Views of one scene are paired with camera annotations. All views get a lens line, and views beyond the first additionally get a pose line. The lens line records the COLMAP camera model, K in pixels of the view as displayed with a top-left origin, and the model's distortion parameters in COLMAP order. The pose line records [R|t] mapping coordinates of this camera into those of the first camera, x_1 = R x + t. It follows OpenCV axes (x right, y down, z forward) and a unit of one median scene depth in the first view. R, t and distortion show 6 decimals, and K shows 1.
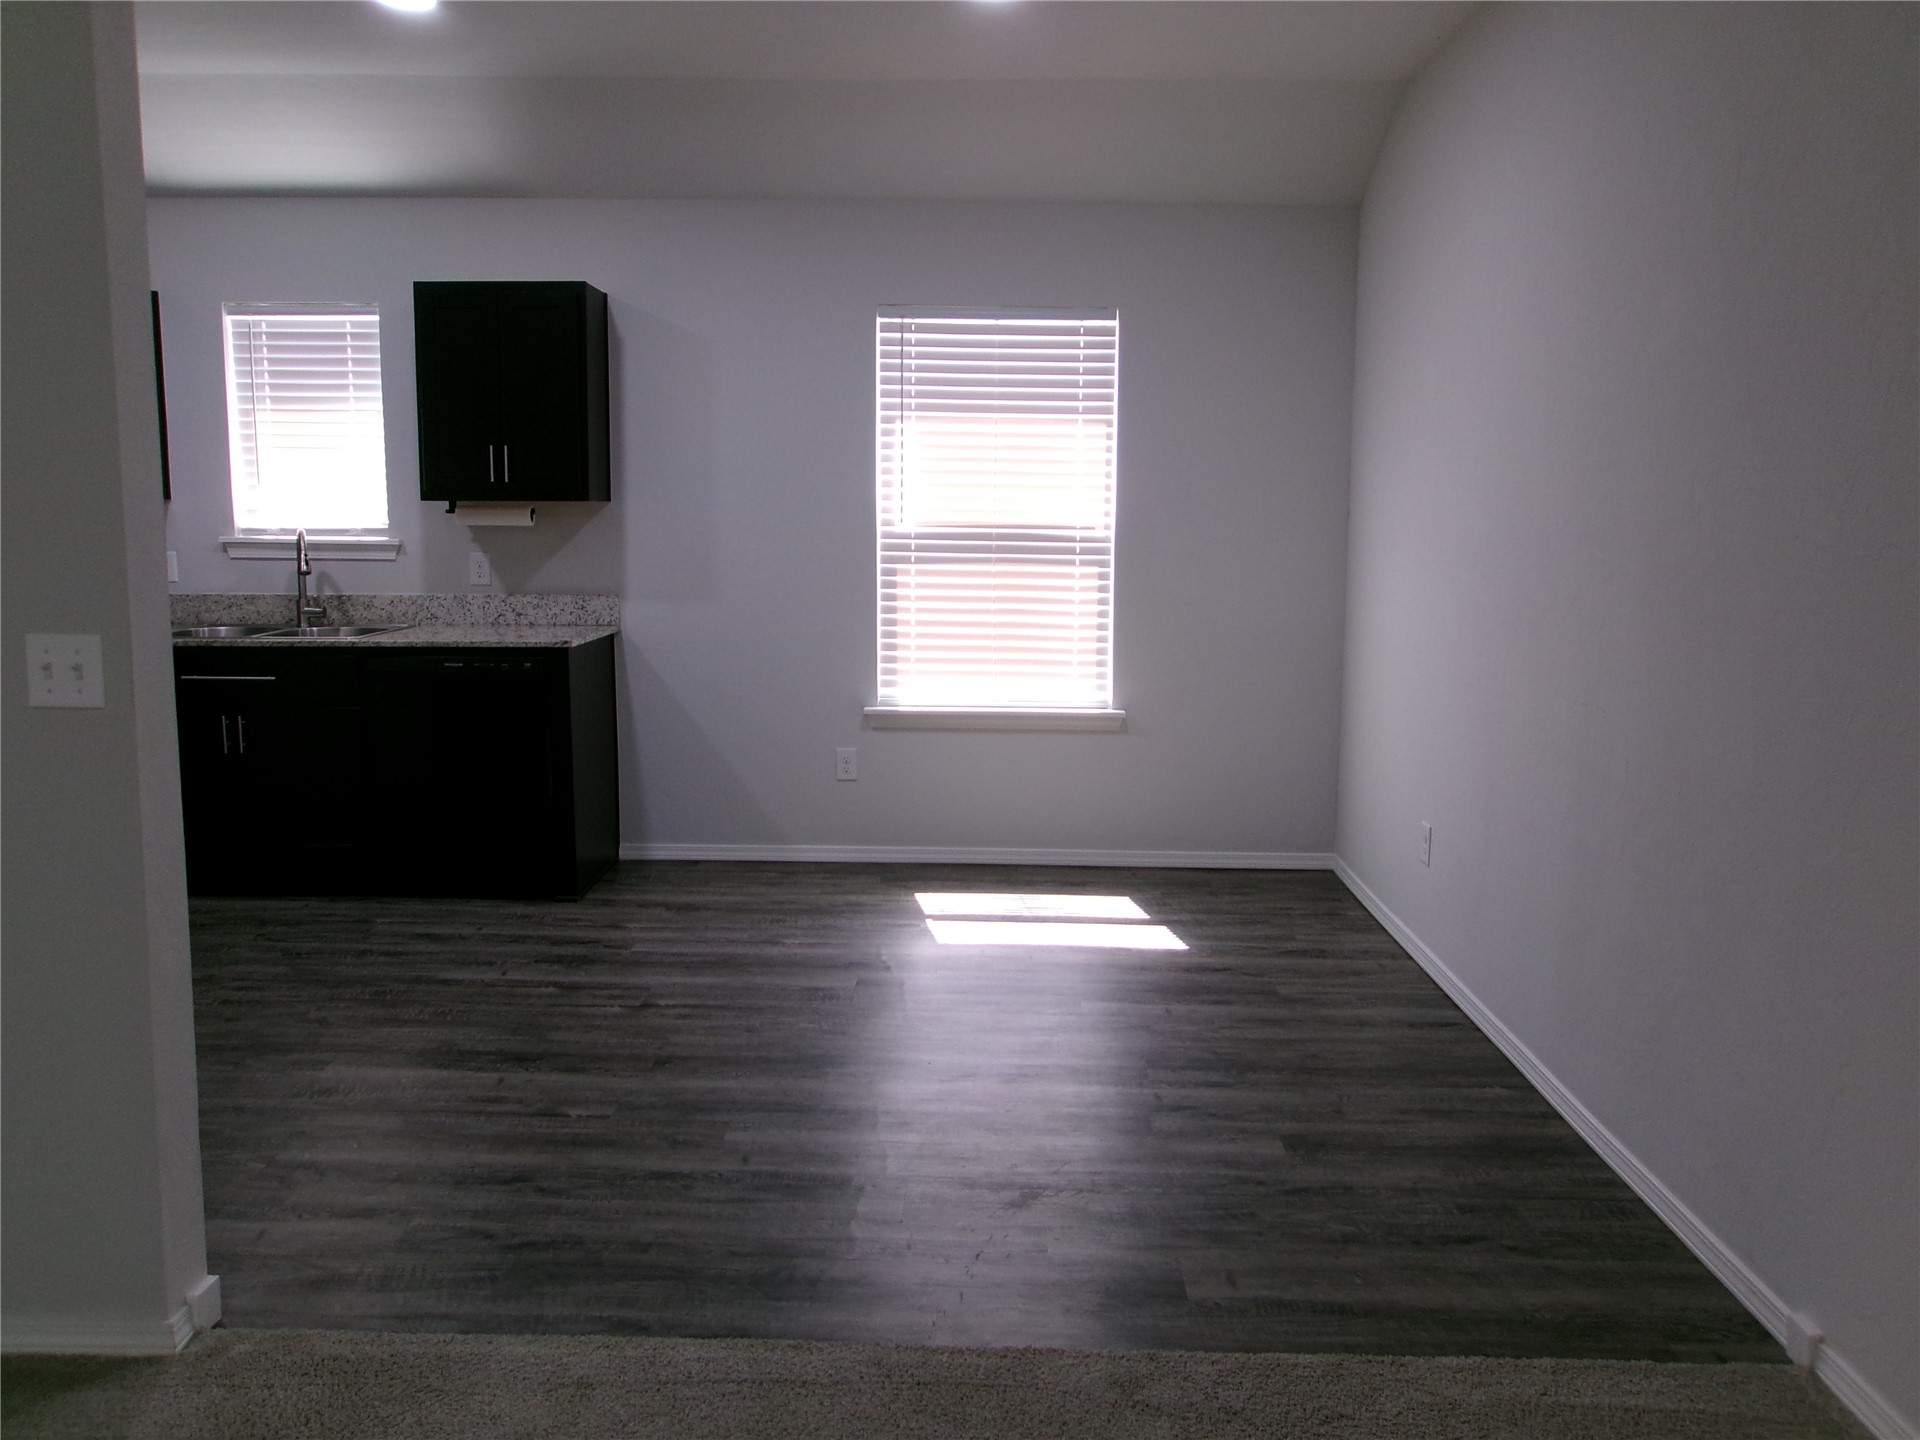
lens RADIAL K [[1511.4, 0, 945.3], [0, 1511.4, 705.4], [0, 0, 1]] dist [-0.010748, 0.034937]
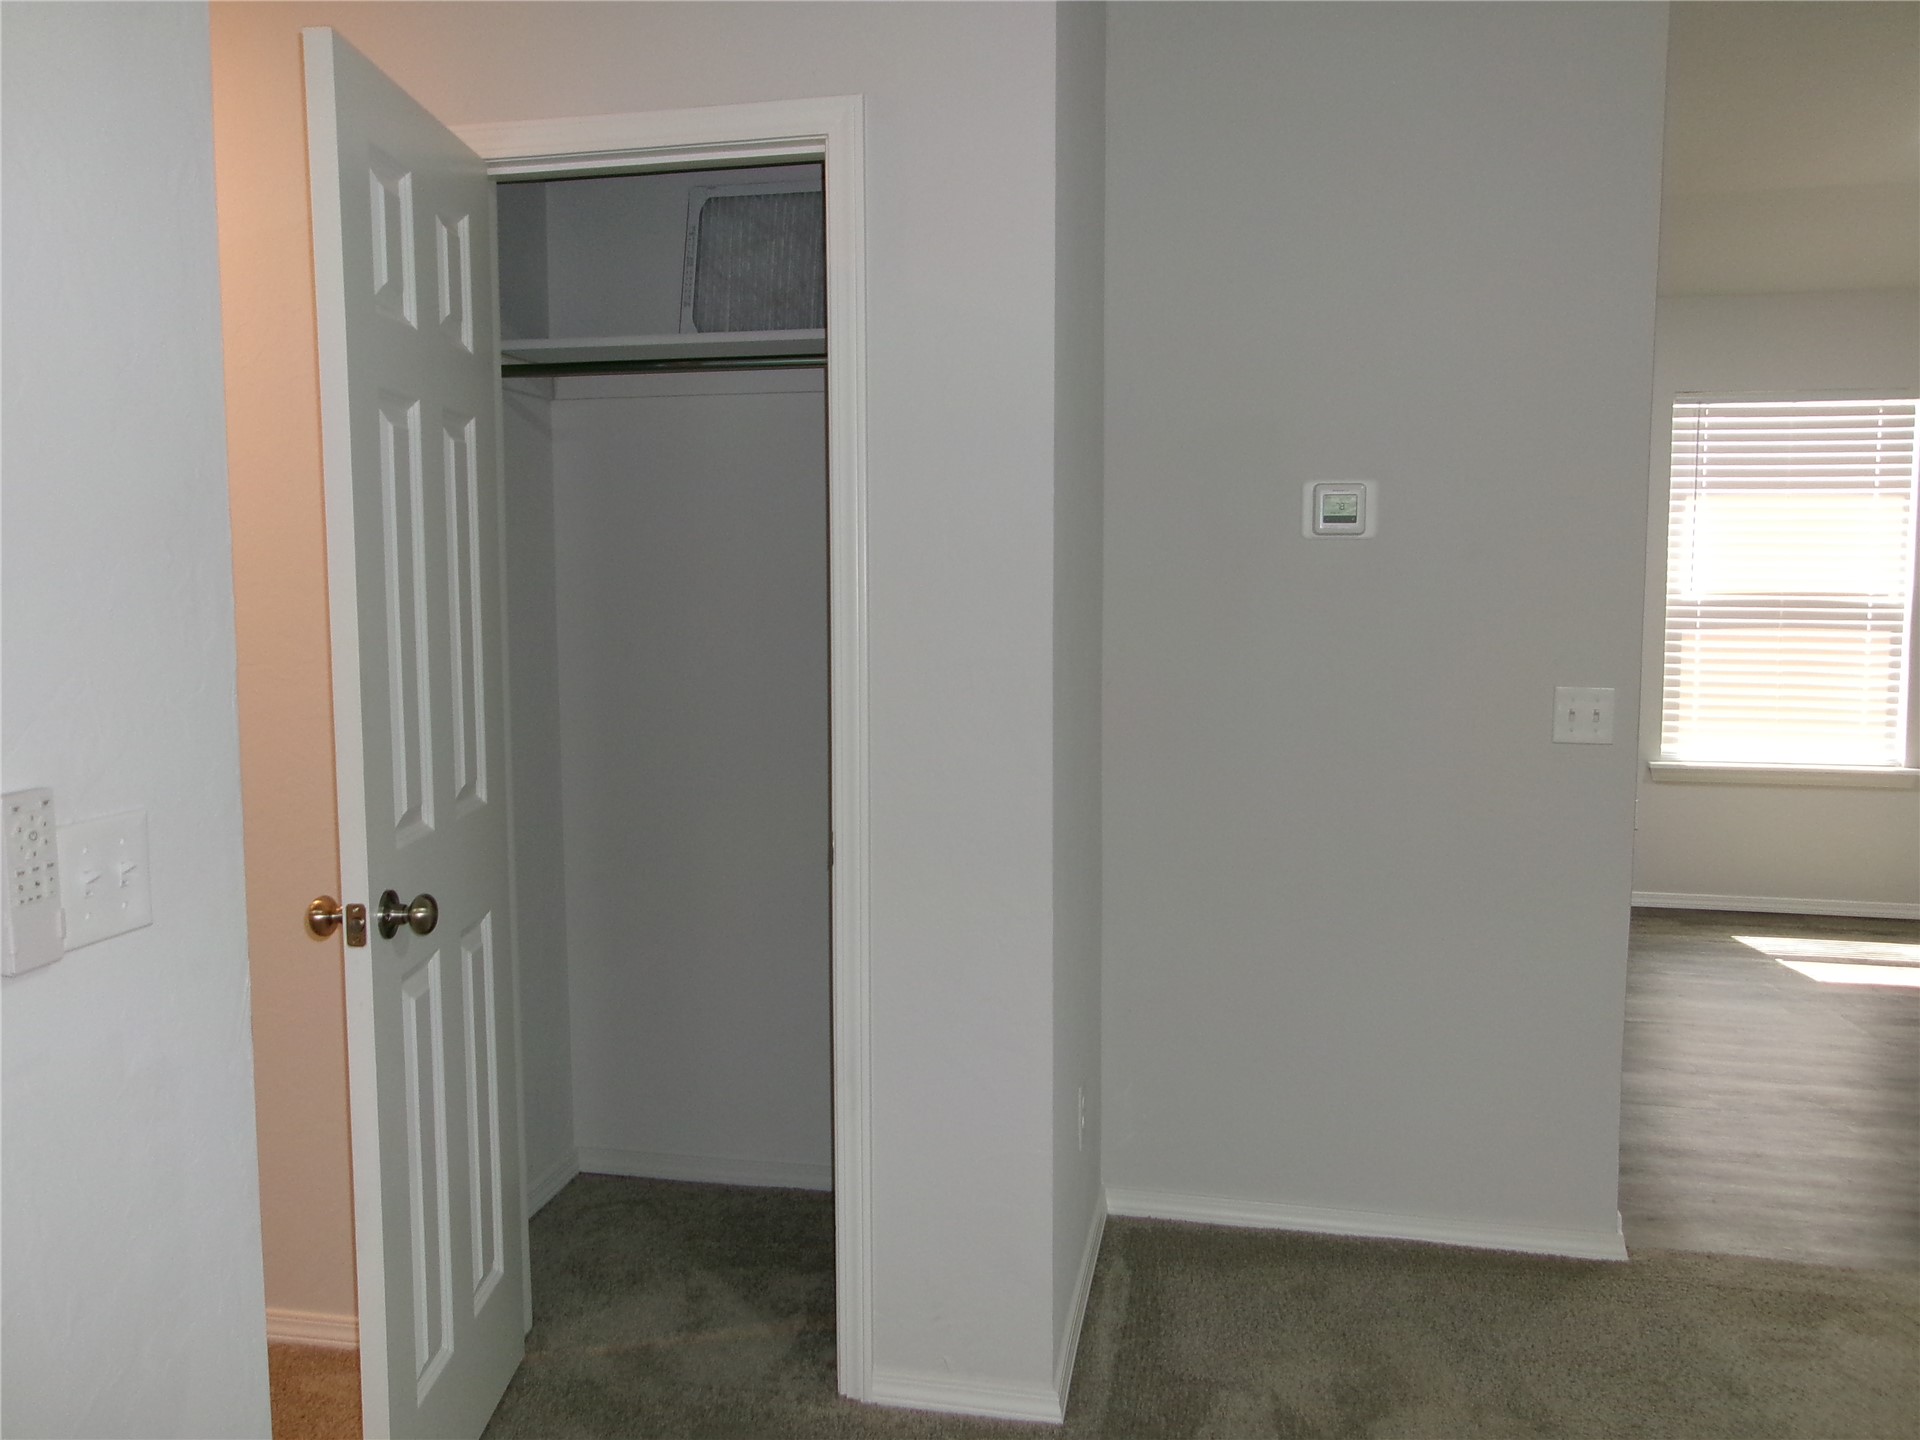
lens RADIAL K [[1511.4, 0, 922.5], [0, 1511.4, 689.6], [0, 0, 1]] dist [-0.010748, 0.034937]
pose [[0.981707, 0.007864, -0.190235, -0.363189], [-0.017497, 0.998645, -0.049009, 0.011866], [0.189592, 0.051441, 0.980514, -0.159600]]
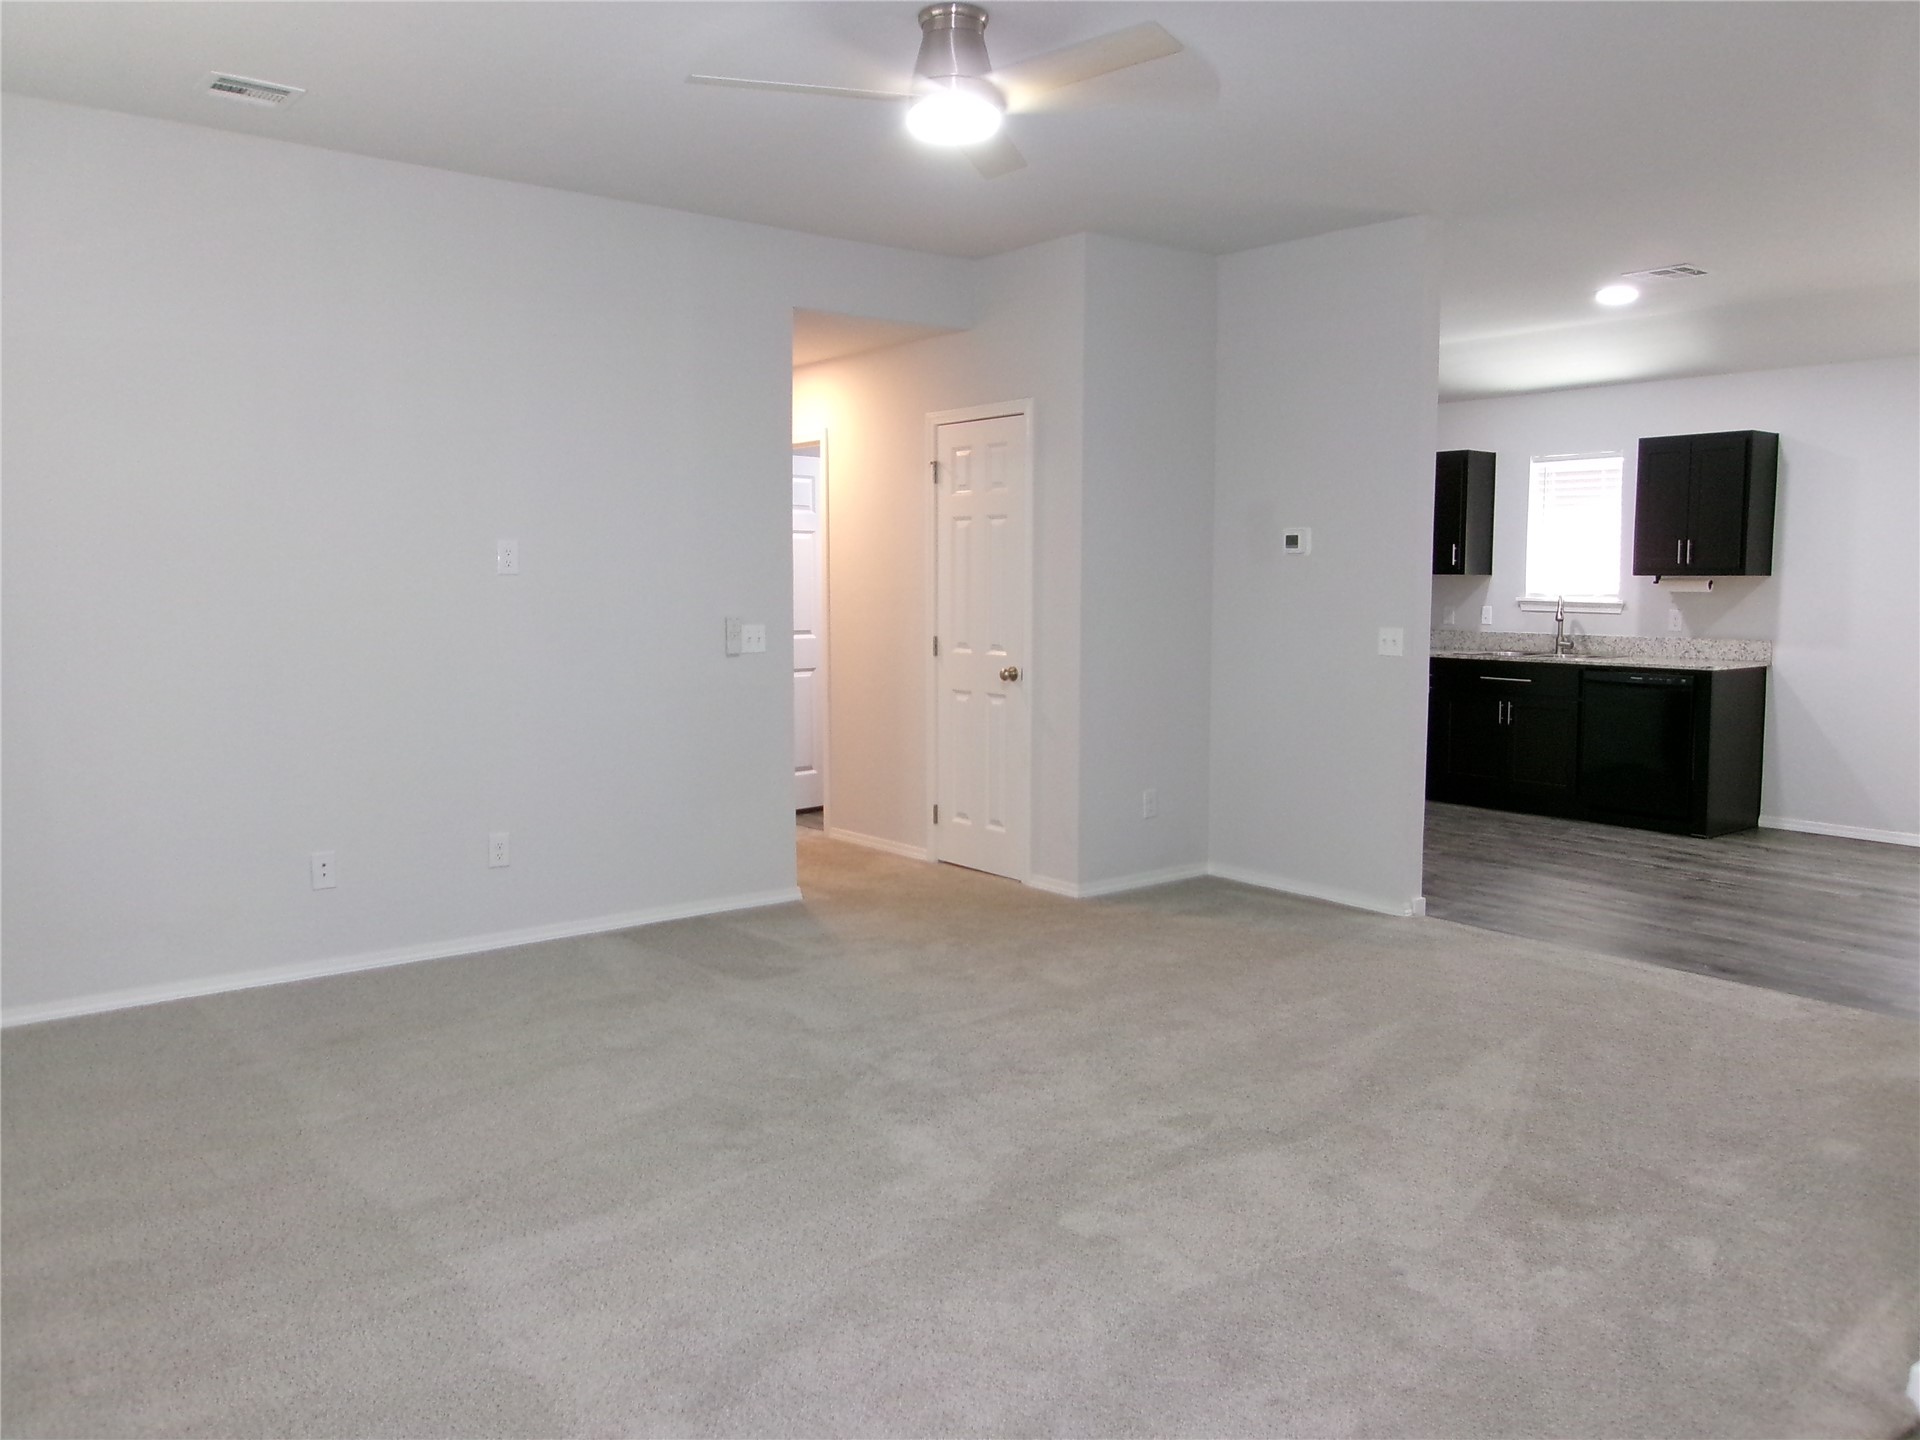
lens RADIAL K [[1511.4, 0, 952.5], [0, 1511.4, 702.6], [0, 0, 1]] dist [-0.010748, 0.034937]
pose [[0.645731, 0.062474, -0.761005, 0.380209], [-0.099354, 0.995049, -0.002617, 0.067109], [0.757074, 0.077299, 0.648741, -0.519843]]
